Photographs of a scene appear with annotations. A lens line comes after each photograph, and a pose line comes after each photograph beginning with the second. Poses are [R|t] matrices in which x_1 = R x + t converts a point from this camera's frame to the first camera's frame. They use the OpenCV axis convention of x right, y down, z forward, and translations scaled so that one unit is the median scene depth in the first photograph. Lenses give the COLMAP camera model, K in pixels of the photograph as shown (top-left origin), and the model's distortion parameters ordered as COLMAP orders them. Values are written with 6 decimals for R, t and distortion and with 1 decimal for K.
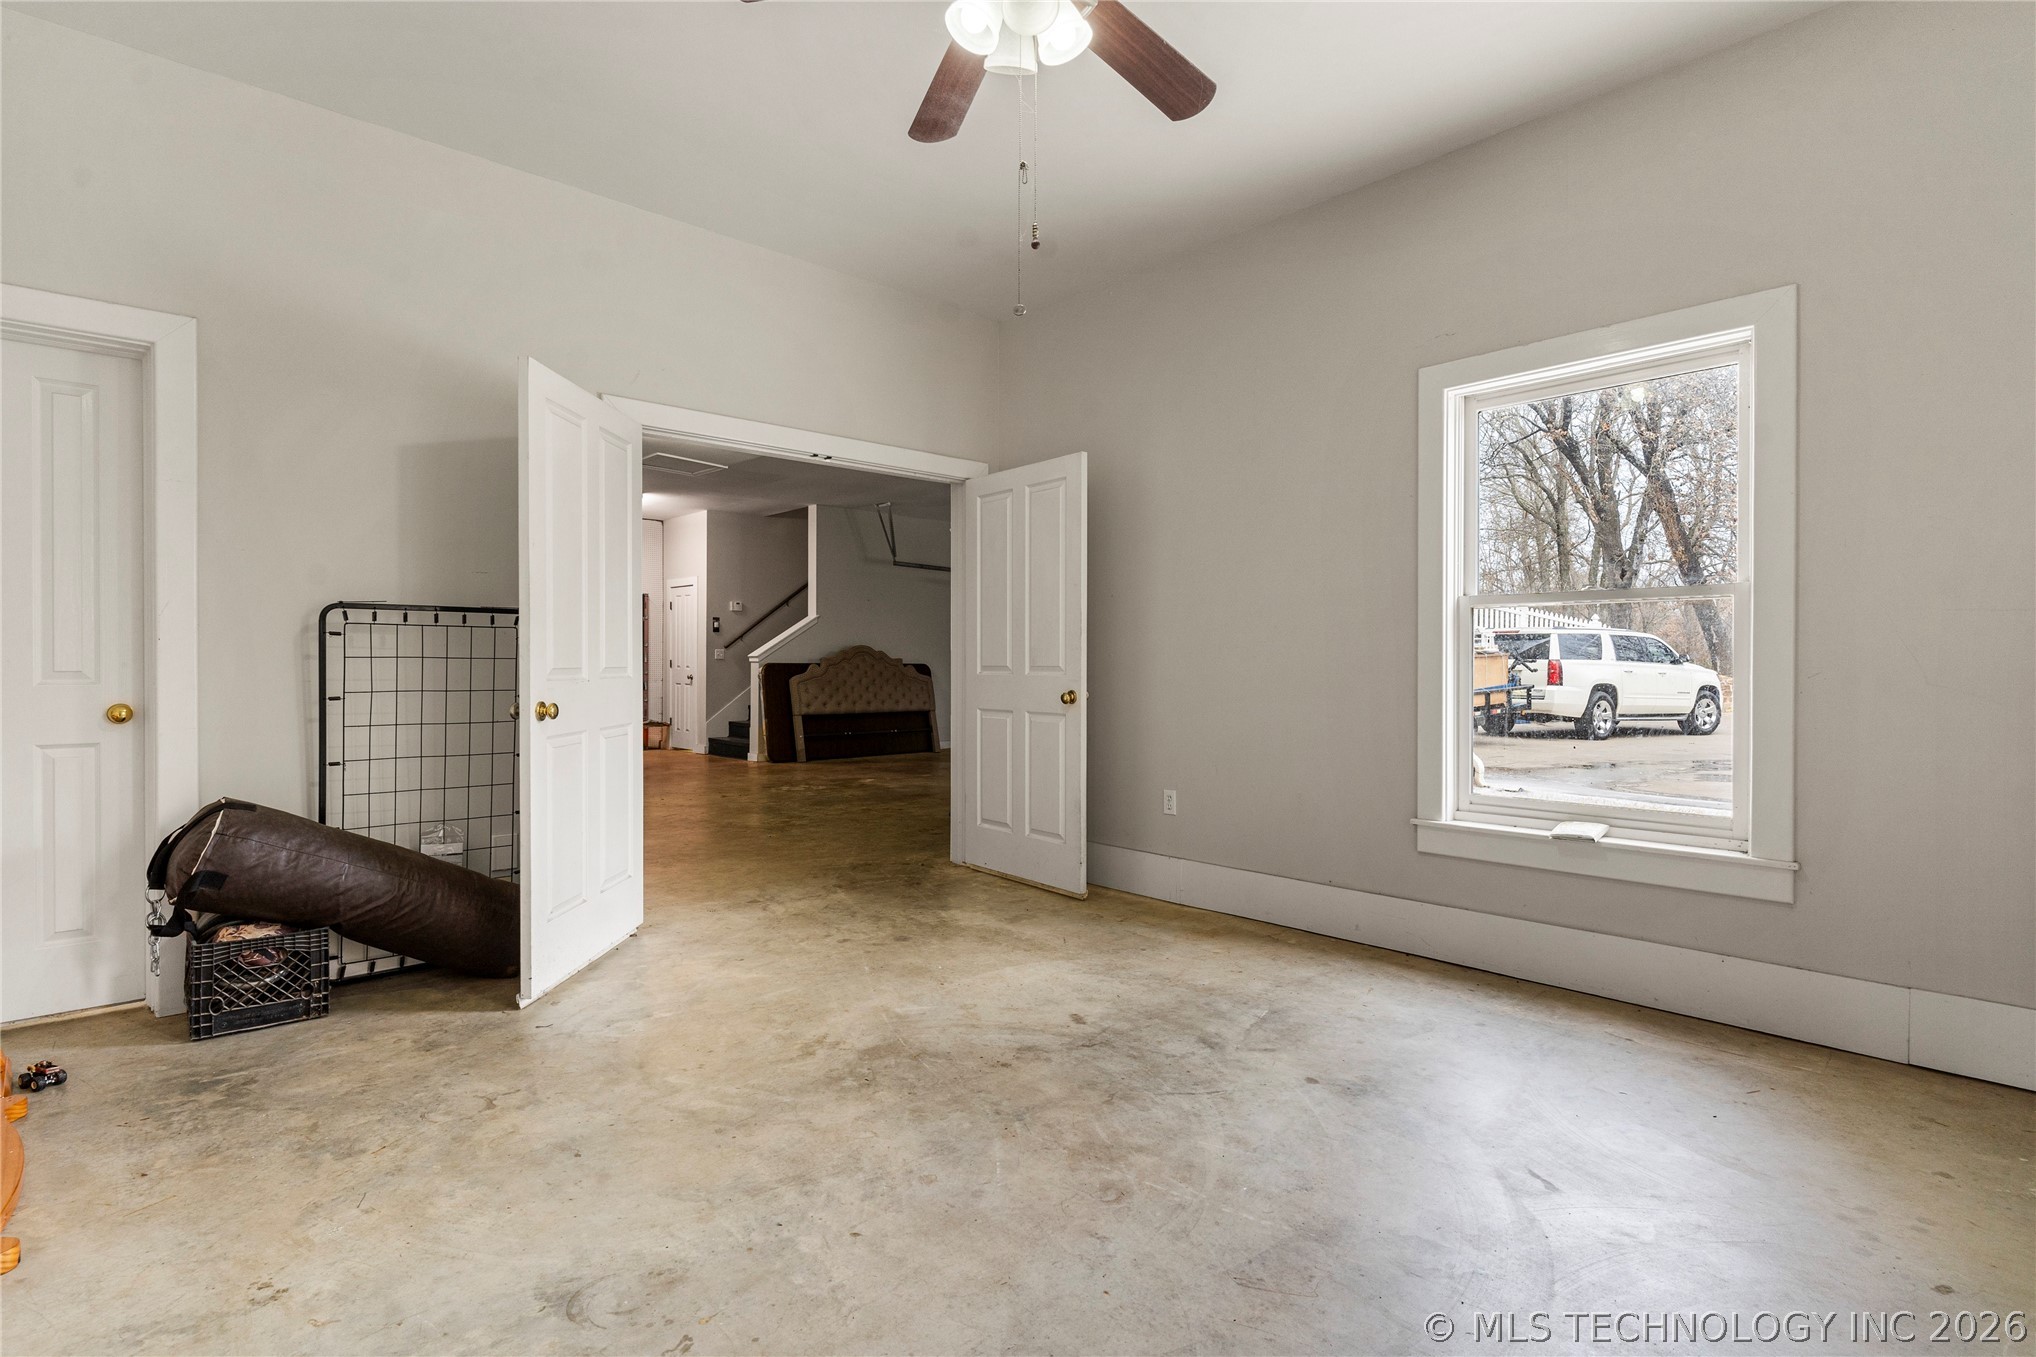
lens RADIAL K [[997.8, 0, 1022.2], [0, 997.8, 669.9], [0, 0, 1]] dist [0.005626, -0.000223]
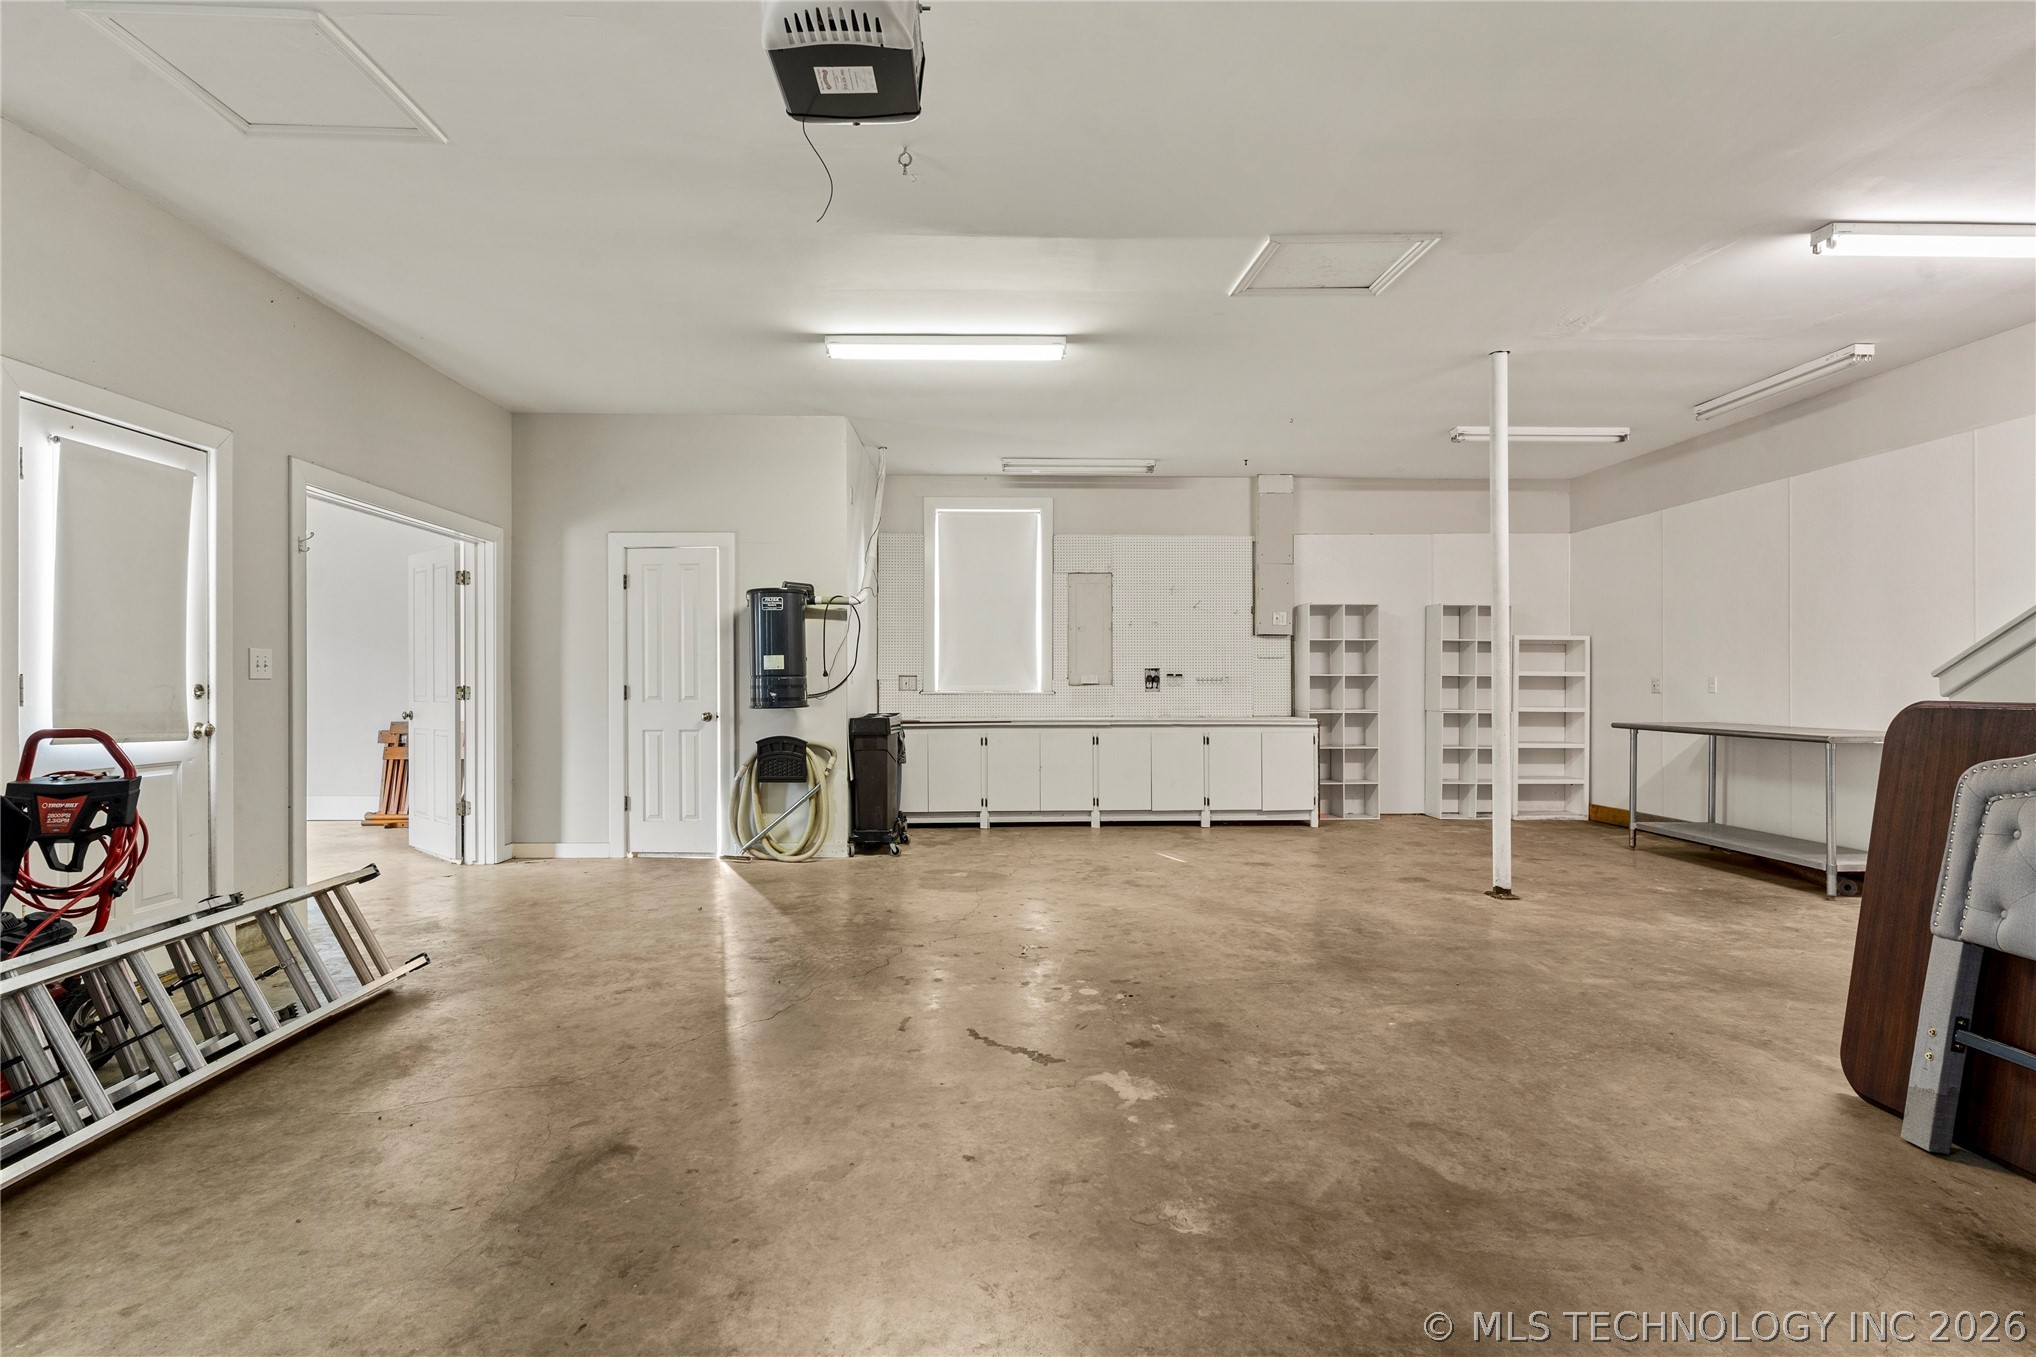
lens RADIAL K [[1014.6, 0, 999.3], [0, 1014.6, 687.1], [0, 0, 1]] dist [-0.005702, 0.001351]
pose [[-0.661344, -0.001059, -0.750082, 0.077453], [-0.007586, 0.999957, 0.005277, -0.009240], [0.750045, 0.009180, -0.661323, 0.933238]]
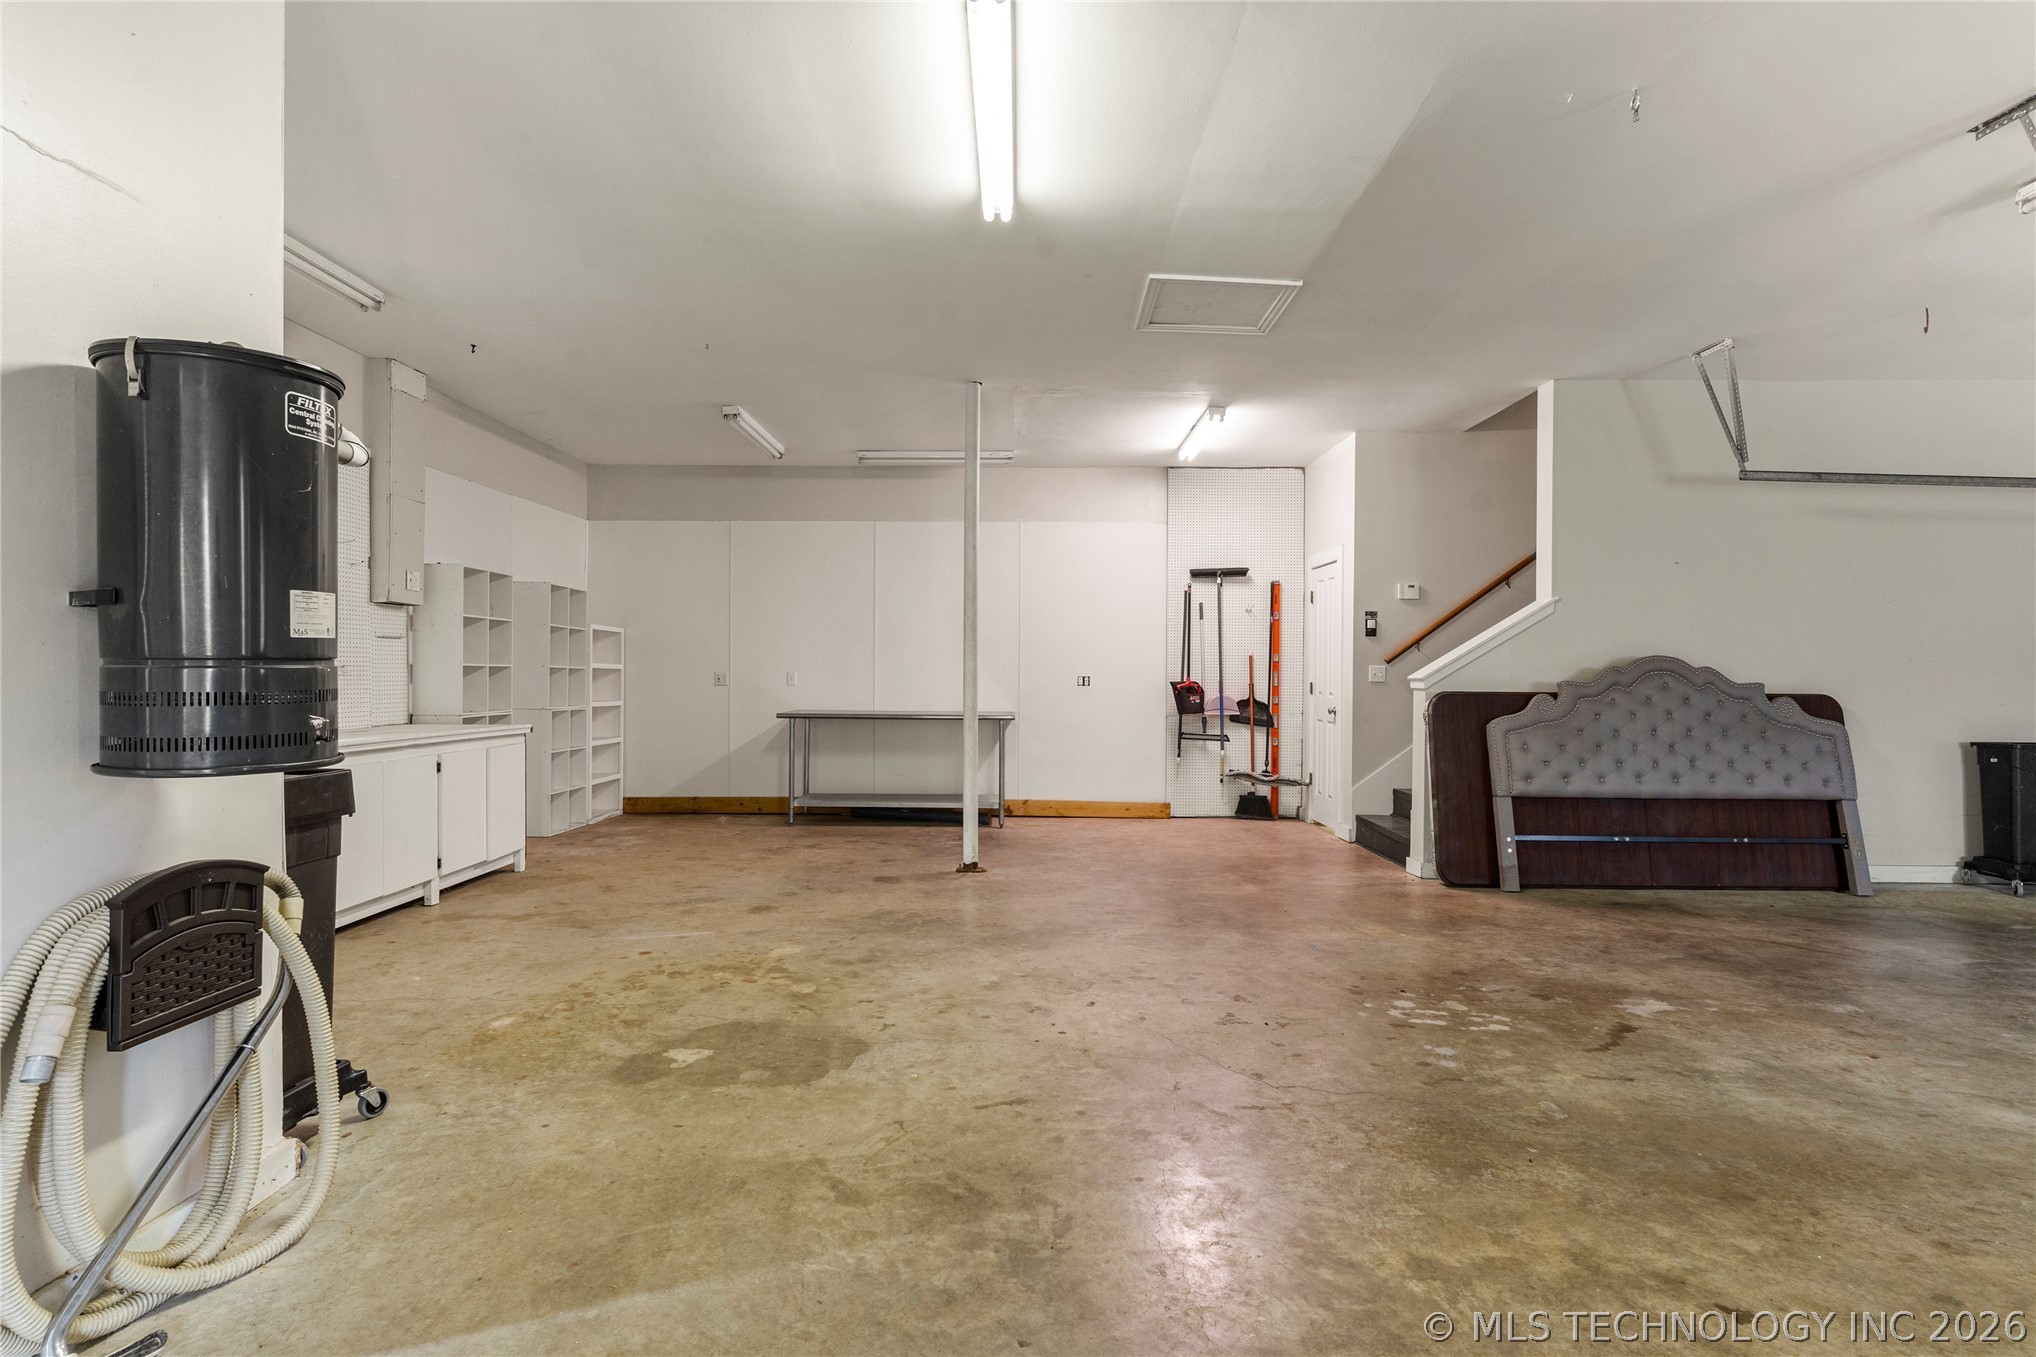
lens RADIAL K [[997.8, 0, 1011.8], [0, 997.8, 670.6], [0, 0, 1]] dist [0.005626, -0.000223]
pose [[0.726992, -0.001906, -0.686643, -0.057276], [-0.008284, 0.999899, -0.011546, -0.009323], [0.686596, 0.014082, 0.726903, 0.440594]]
